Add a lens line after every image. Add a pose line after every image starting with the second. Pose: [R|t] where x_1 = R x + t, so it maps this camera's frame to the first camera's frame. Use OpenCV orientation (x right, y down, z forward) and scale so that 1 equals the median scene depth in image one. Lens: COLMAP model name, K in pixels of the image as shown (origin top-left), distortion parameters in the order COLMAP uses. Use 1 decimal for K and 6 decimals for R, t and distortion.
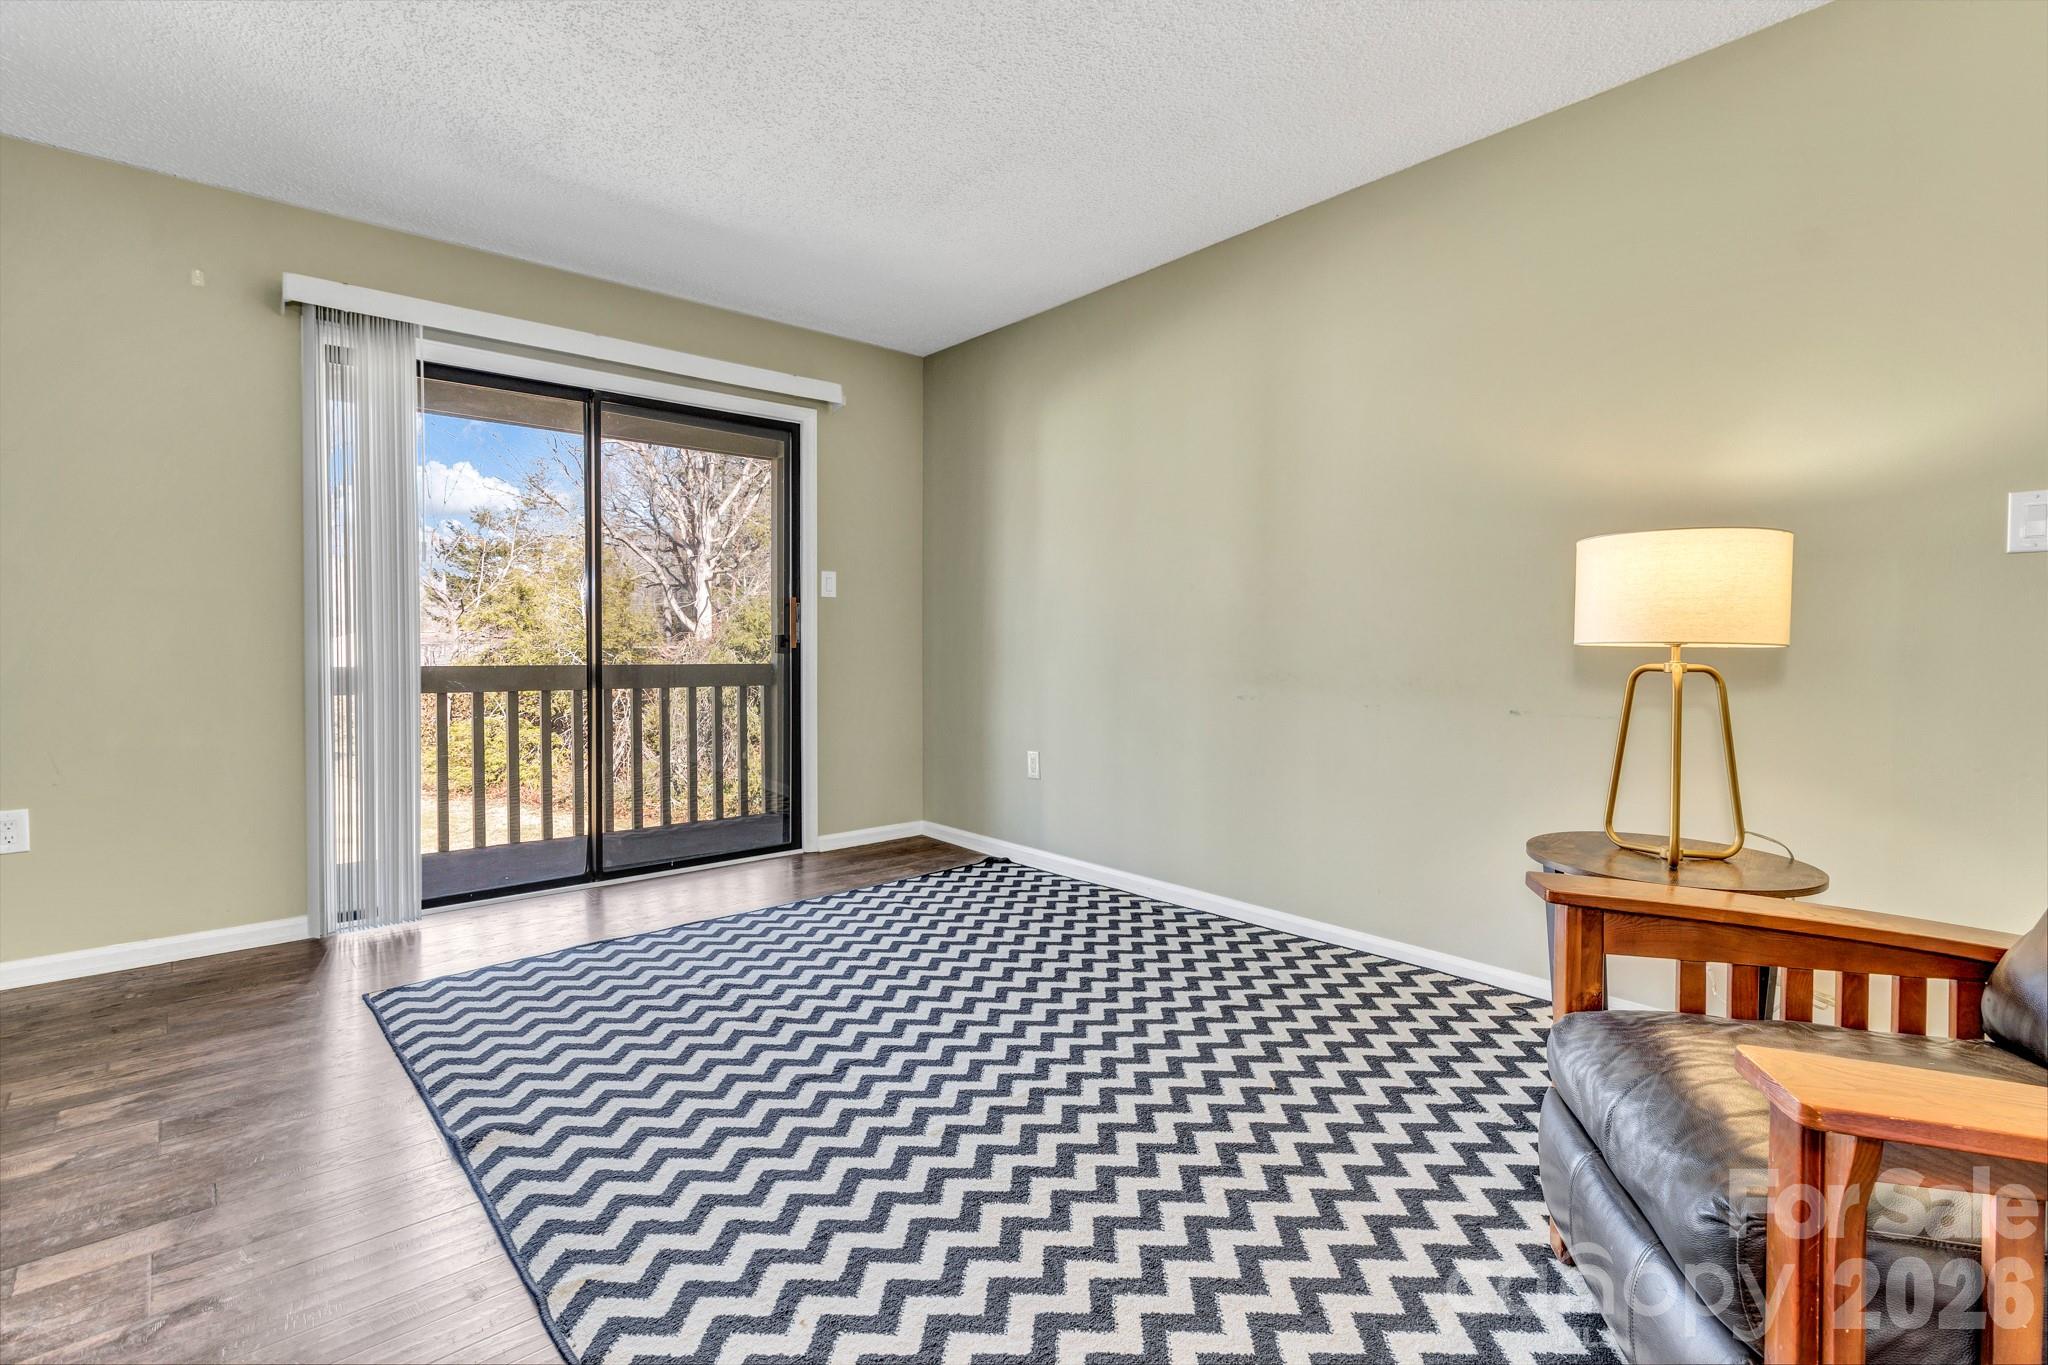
lens RADIAL K [[943.1, 0, 1029.4], [0, 943.1, 657.2], [0, 0, 1]] dist [0.000018, 0.000626]
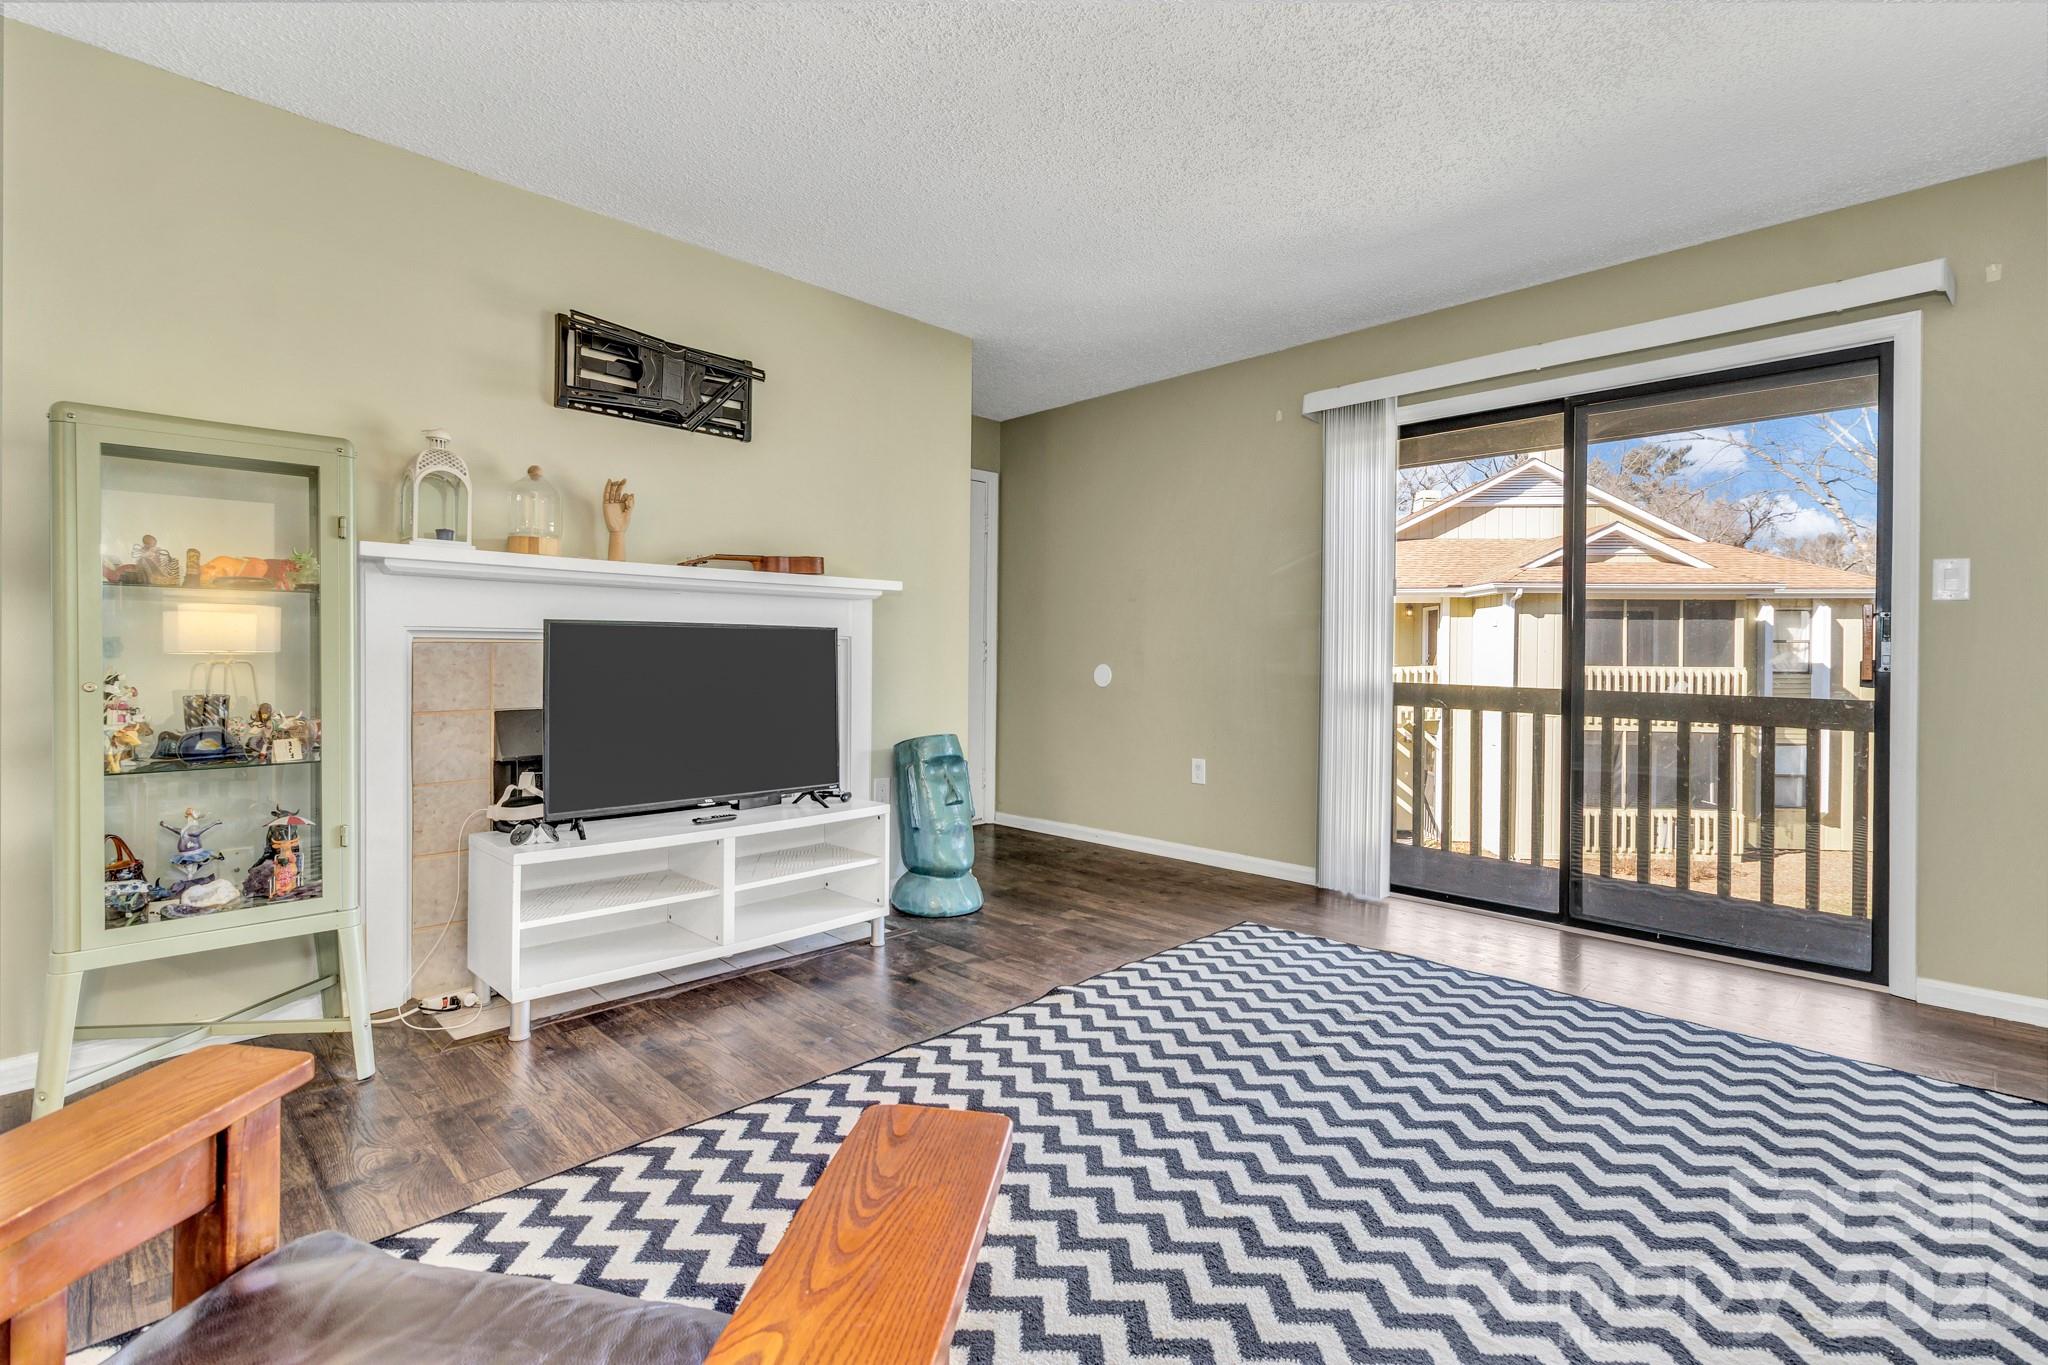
lens RADIAL K [[939.3, 0, 1016.7], [0, 939.3, 665.5], [0, 0, 1]] dist [0.001267, 0.000565]
pose [[0.045105, 0.007852, -0.998951, 0.433791], [-0.030084, 0.999526, 0.006498, -0.007255], [0.998529, 0.029760, 0.045319, 0.408847]]
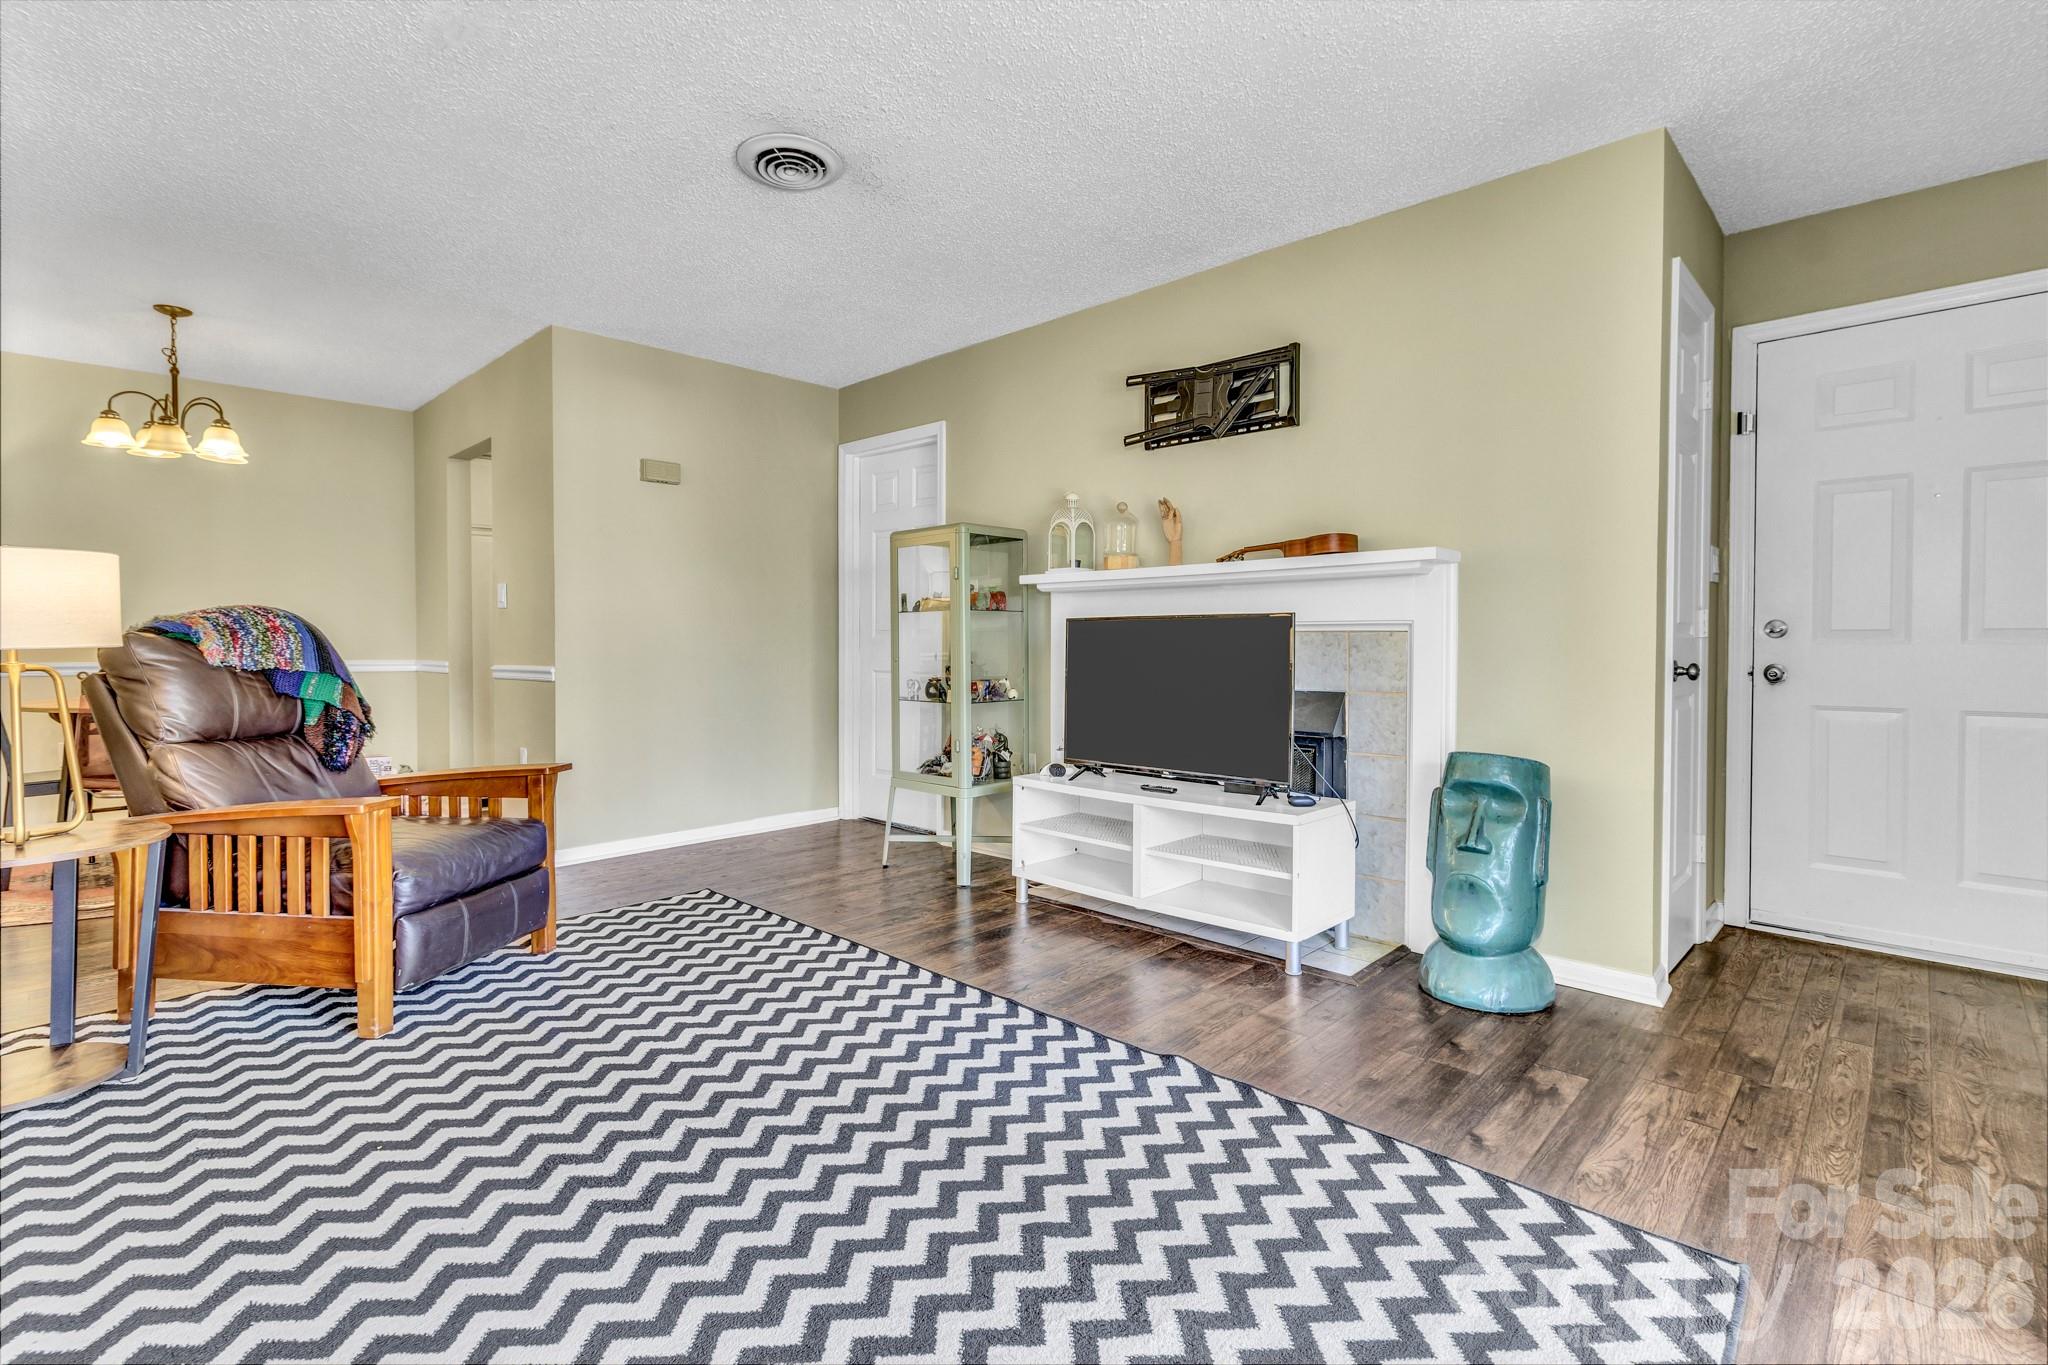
lens RADIAL K [[956.5, 0, 1025.3], [0, 956.5, 659.3], [0, 0, 1]] dist [0.007418, 0.000085]
pose [[-0.998296, -0.002330, -0.058304, -0.131941], [-0.004947, 0.998985, 0.044779, -0.026210], [0.058140, 0.044992, -0.997294, 1.027515]]
